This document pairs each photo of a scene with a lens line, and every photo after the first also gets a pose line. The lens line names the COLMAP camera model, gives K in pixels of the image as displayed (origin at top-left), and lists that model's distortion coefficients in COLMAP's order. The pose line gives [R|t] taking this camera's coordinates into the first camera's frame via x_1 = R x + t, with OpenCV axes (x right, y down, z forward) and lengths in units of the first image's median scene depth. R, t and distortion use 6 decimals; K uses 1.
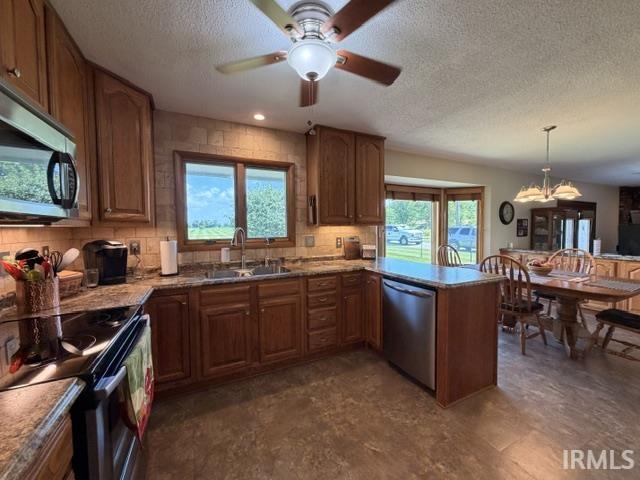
lens RADIAL K [[256.4, 0, 320.0], [0, 256.4, 240.0], [0, 0, 1]] dist [-0.001506, -0.000226]
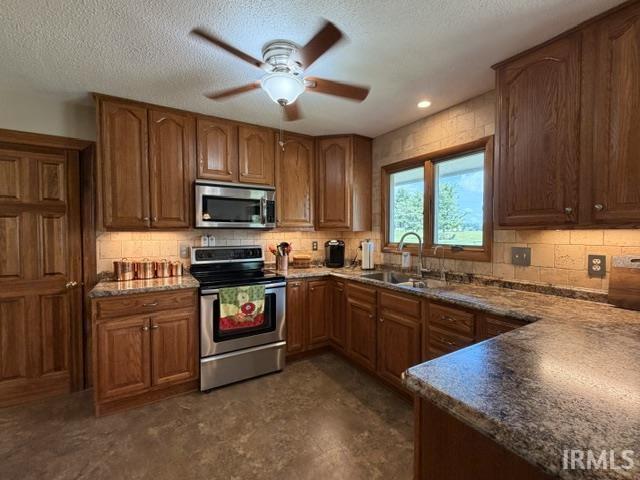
lens RADIAL K [[277.4, 0, 320.0], [0, 277.4, 240.0], [0, 0, 1]] dist [0.000016, 0.000052]
pose [[0.104036, 0.037286, -0.993874, 0.627847], [-0.048914, 0.998280, 0.032331, -0.034080], [0.993370, 0.045251, 0.105681, 0.535489]]
